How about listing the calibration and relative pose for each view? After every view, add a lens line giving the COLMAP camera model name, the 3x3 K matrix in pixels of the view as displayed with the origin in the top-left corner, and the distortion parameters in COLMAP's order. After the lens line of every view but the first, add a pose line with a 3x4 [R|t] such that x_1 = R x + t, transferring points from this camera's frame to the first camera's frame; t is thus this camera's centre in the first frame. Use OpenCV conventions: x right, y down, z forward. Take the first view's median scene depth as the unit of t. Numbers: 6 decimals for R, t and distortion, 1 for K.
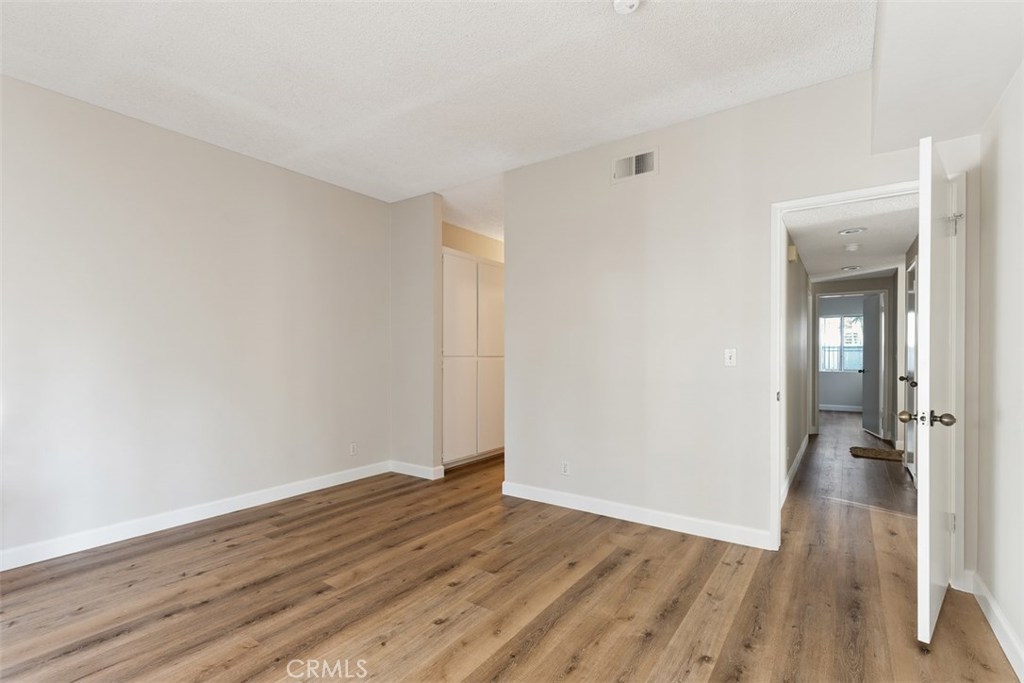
lens RADIAL K [[470.4, 0, 509.9], [0, 470.4, 351.5], [0, 0, 1]] dist [0.015112, -0.003133]
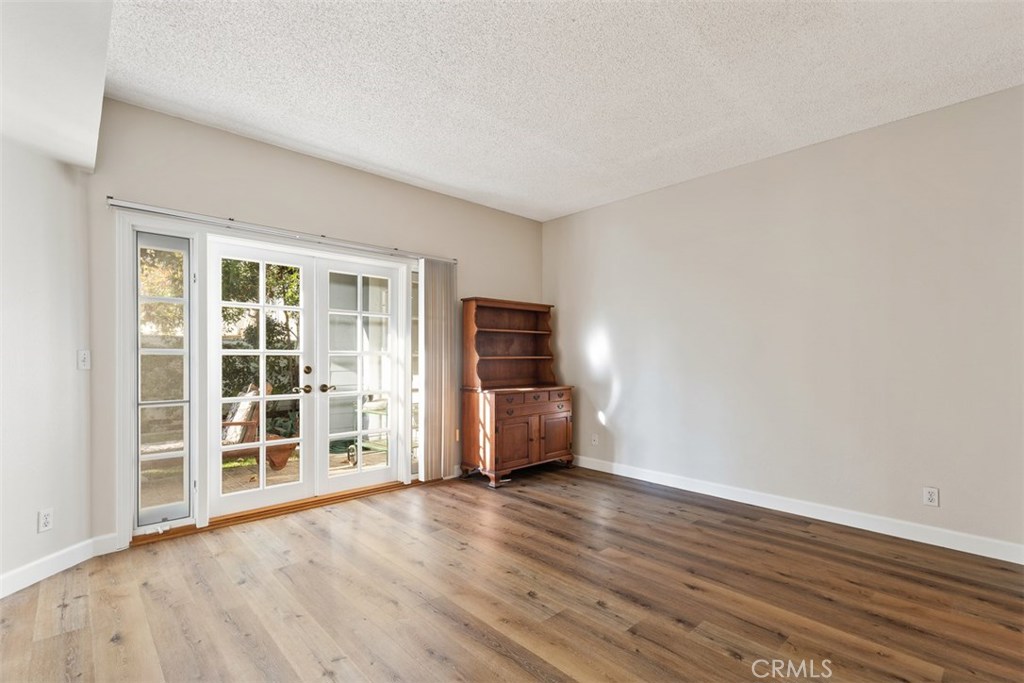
lens RADIAL K [[470.4, 0, 501.4], [0, 470.4, 350.3], [0, 0, 1]] dist [0.015112, -0.003133]
pose [[-0.211946, -0.011592, -0.977213, 0.668462], [0.007531, 0.999881, -0.013495, 0.008267], [0.977252, -0.010220, -0.211833, 0.815913]]
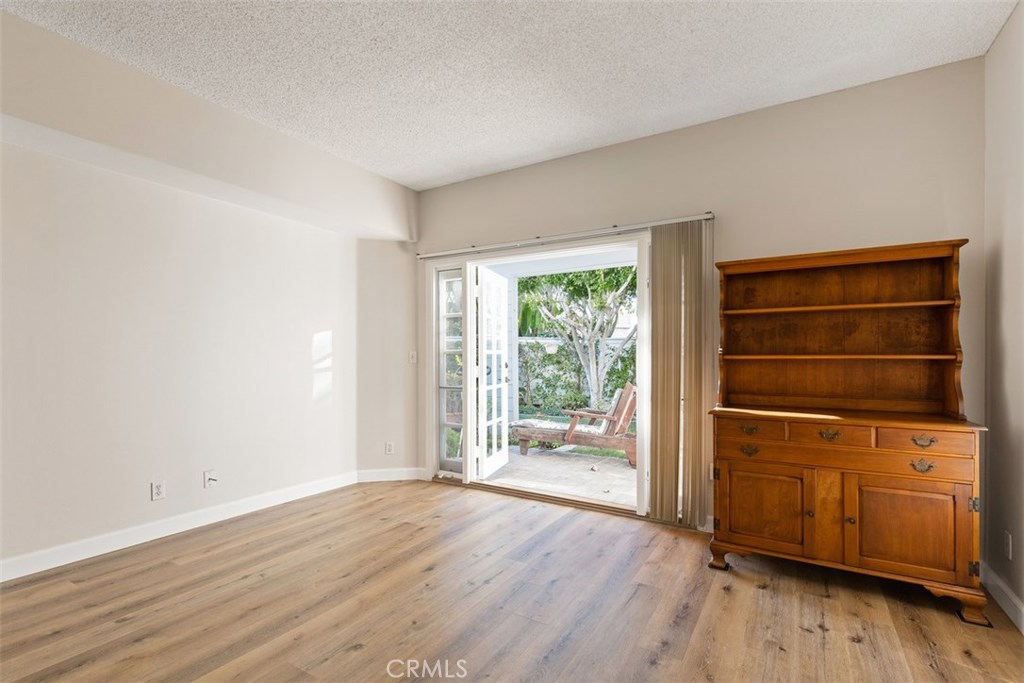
lens RADIAL K [[470.4, 0, 512.2], [0, 470.4, 352.9], [0, 0, 1]] dist [0.015112, -0.003133]
pose [[-0.997340, 0.000228, -0.072892, -0.264151], [0.001278, 0.999896, -0.014361, 0.016196], [0.072881, -0.014416, -0.997236, 1.345510]]
